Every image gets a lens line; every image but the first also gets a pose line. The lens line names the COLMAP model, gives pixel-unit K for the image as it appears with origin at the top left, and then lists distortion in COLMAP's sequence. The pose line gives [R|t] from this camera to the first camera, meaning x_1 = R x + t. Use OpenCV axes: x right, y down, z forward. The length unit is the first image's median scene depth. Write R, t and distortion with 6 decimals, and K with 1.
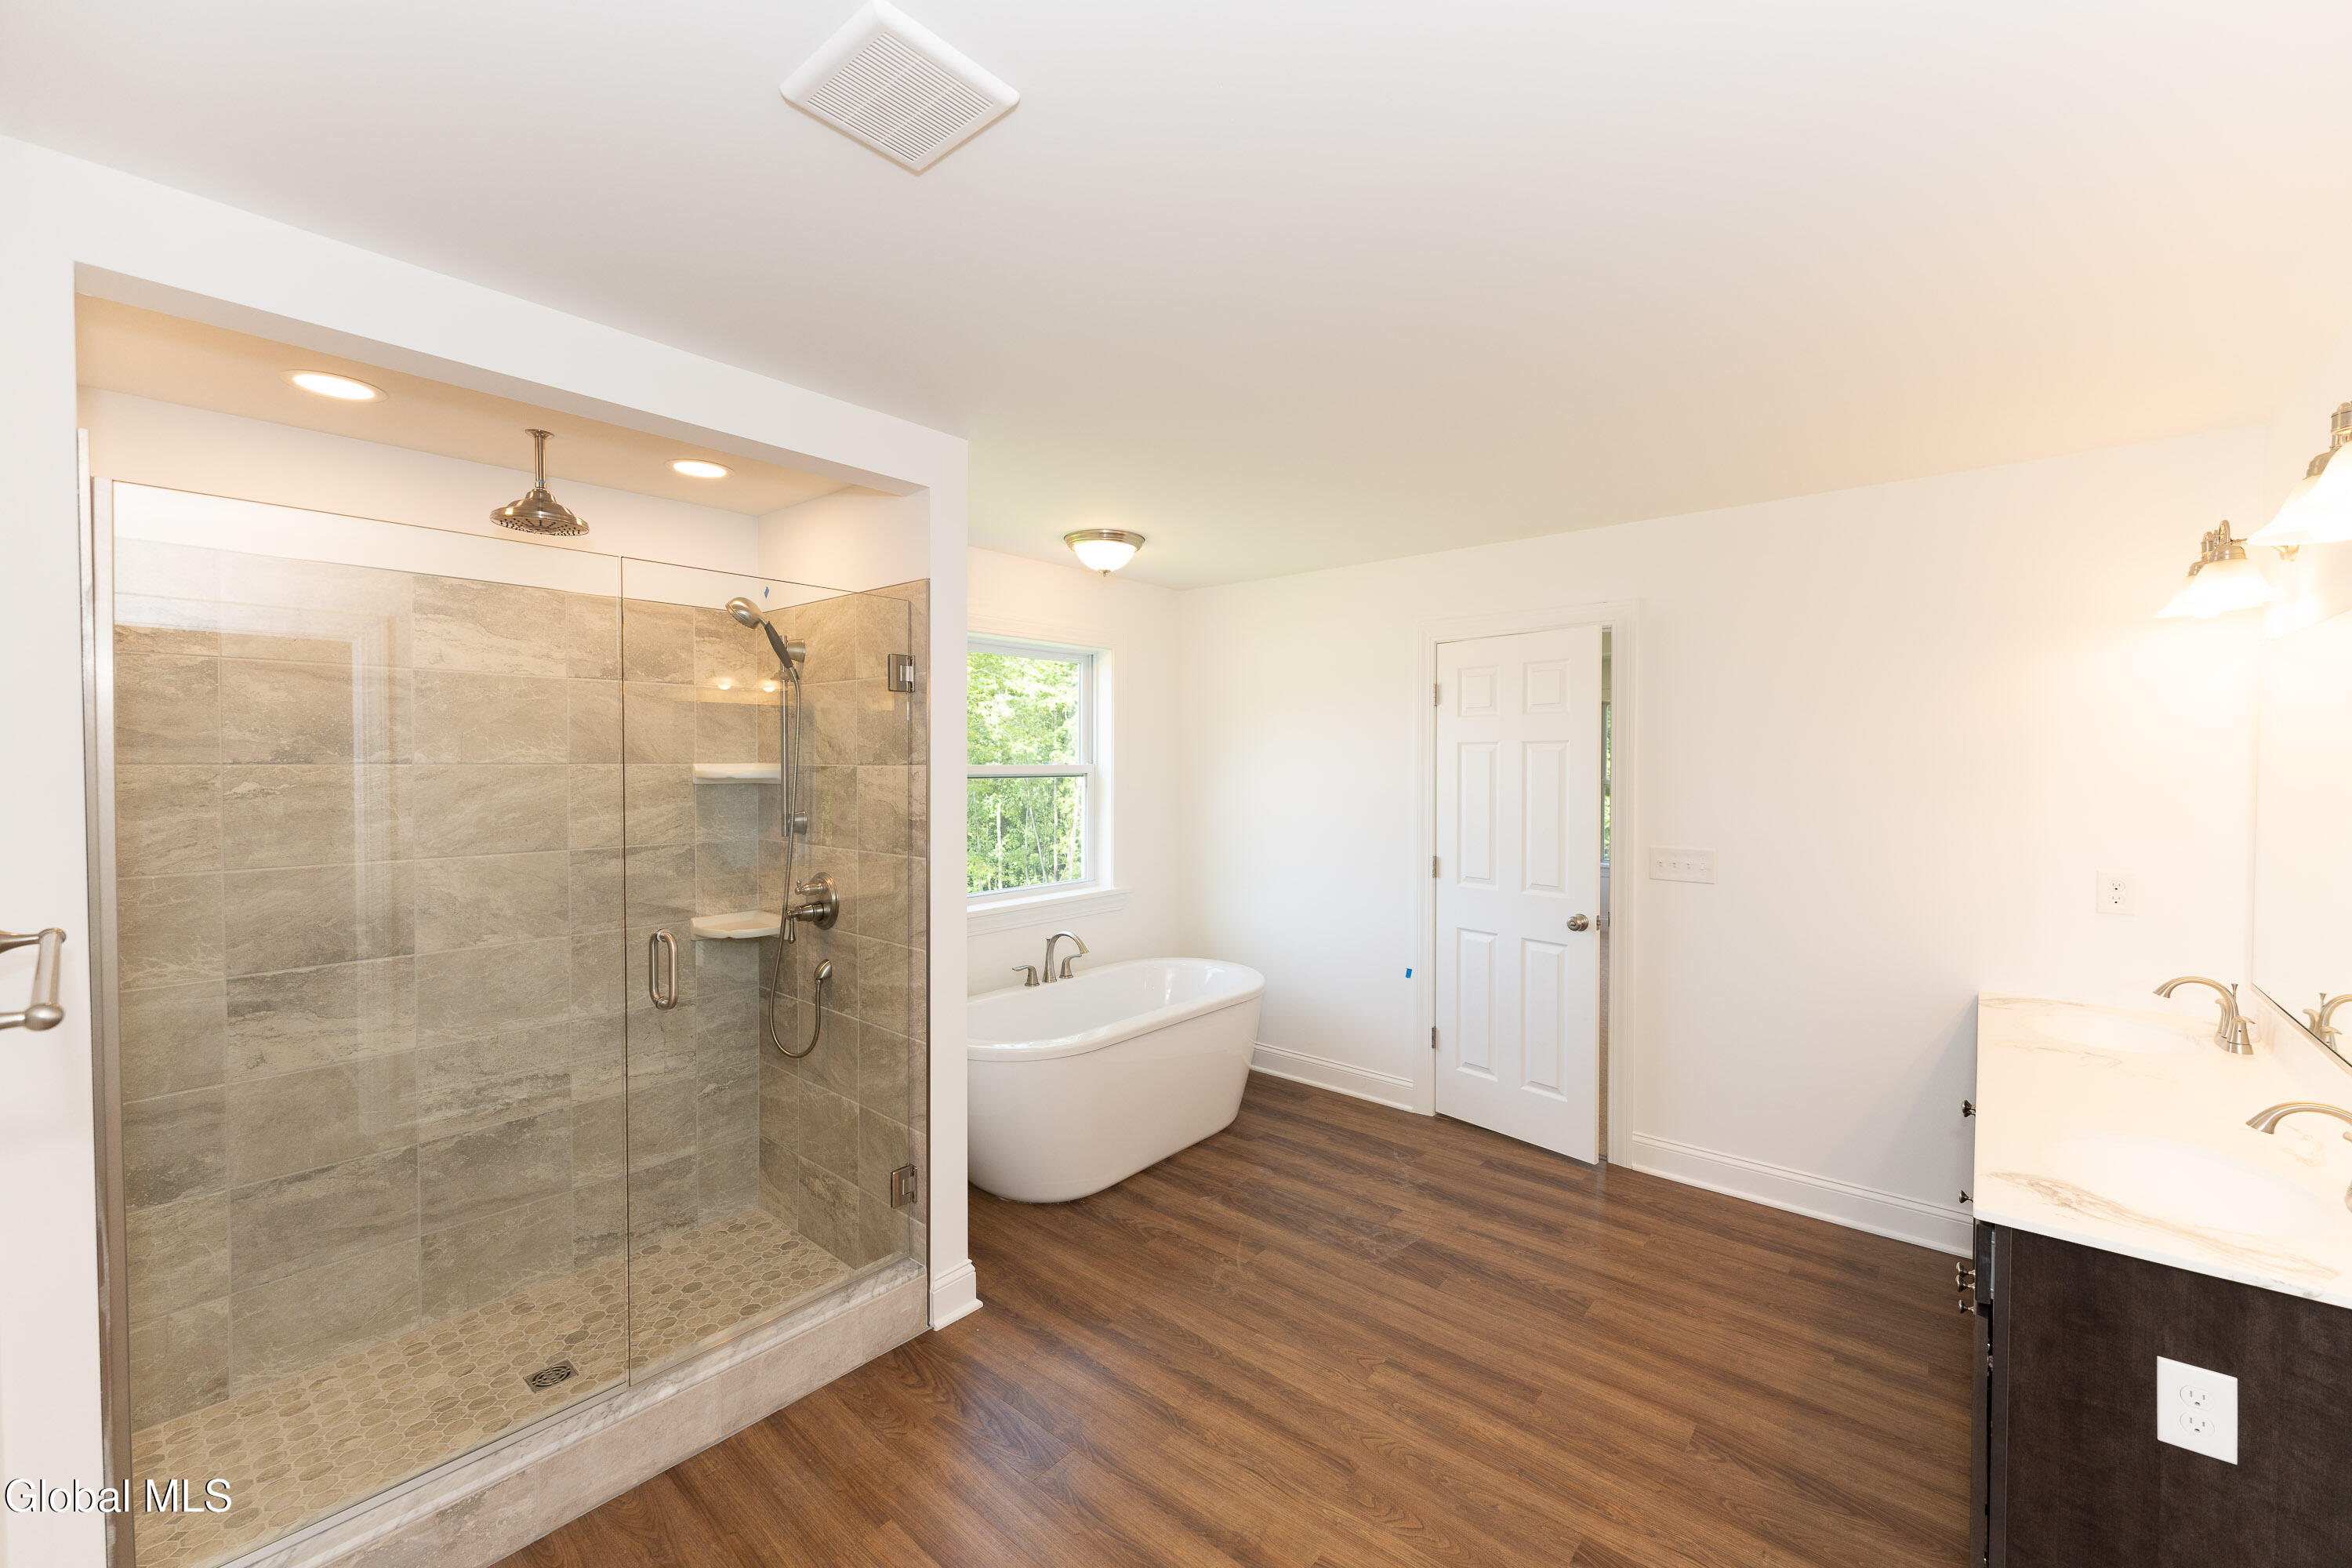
lens RADIAL K [[932.3, 0, 1176.2], [0, 932.3, 779.0], [0, 0, 1]] dist [0.000164, 0.000561]
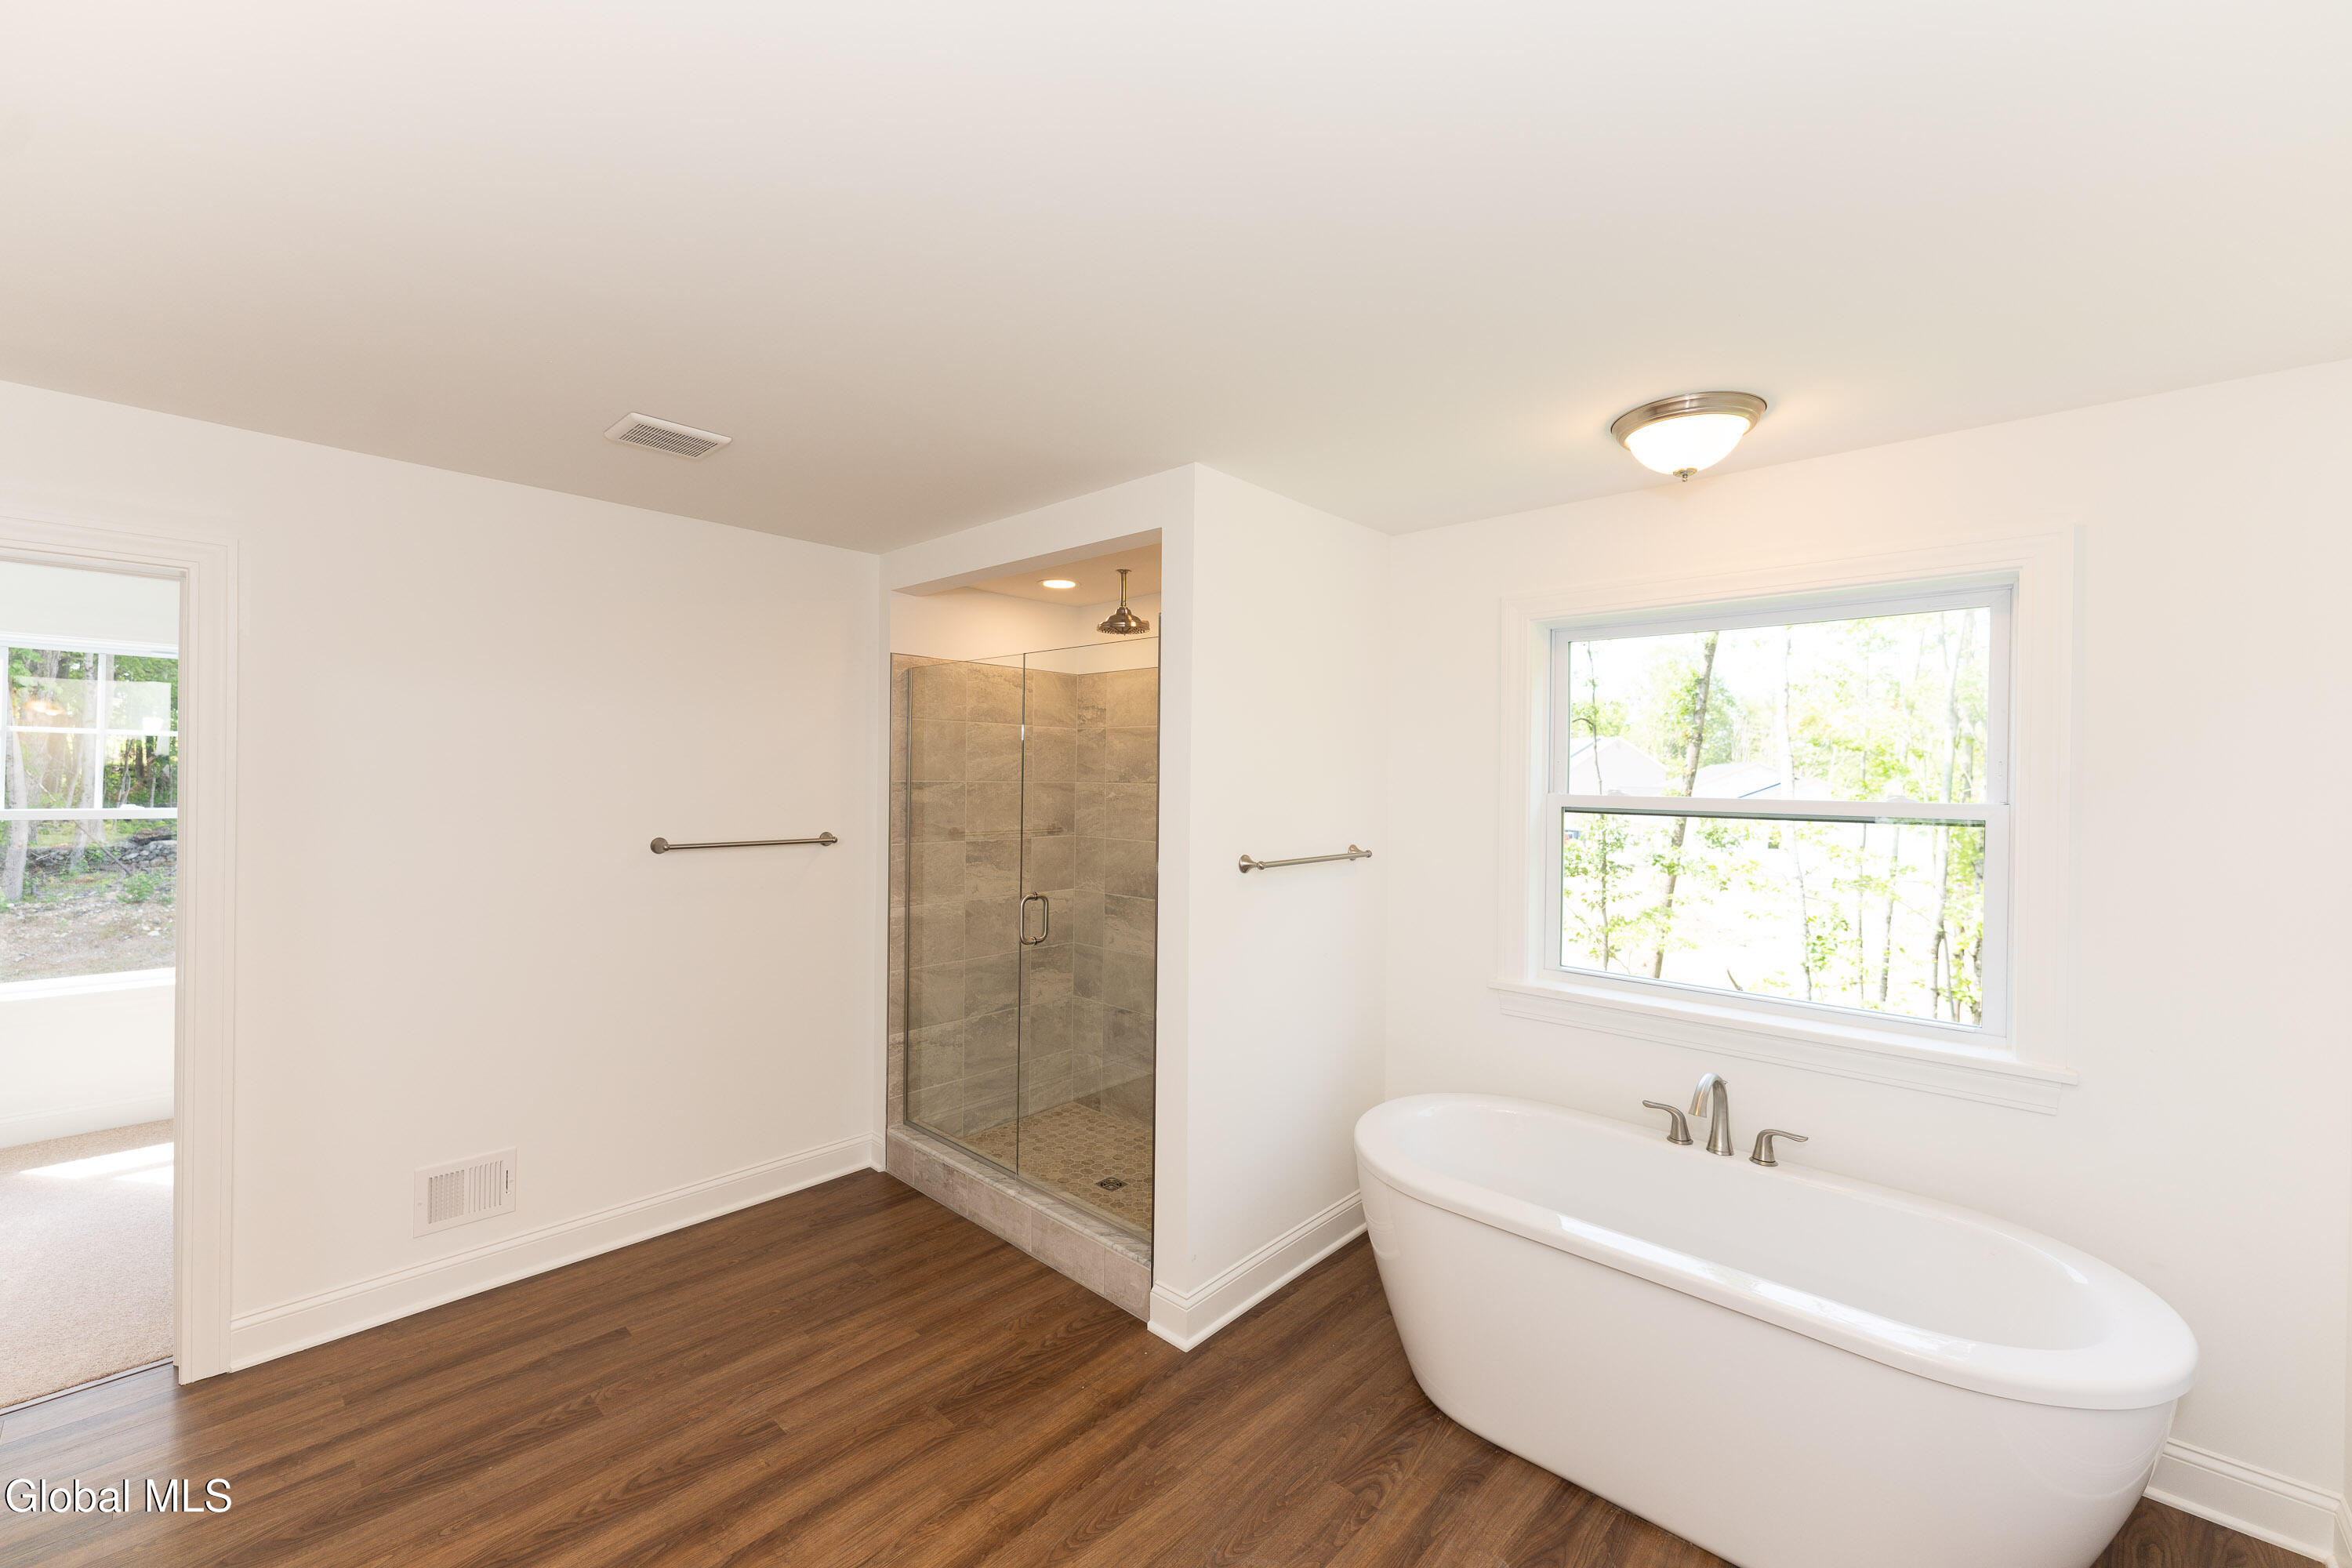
lens RADIAL K [[932.3, 0, 1174.5], [0, 932.3, 775.0], [0, 0, 1]] dist [0.000164, 0.000561]
pose [[-0.035397, -0.003864, -0.999366, 0.878538], [-0.037626, 0.999289, -0.002531, -0.030676], [0.998665, 0.037513, -0.035517, 1.162094]]
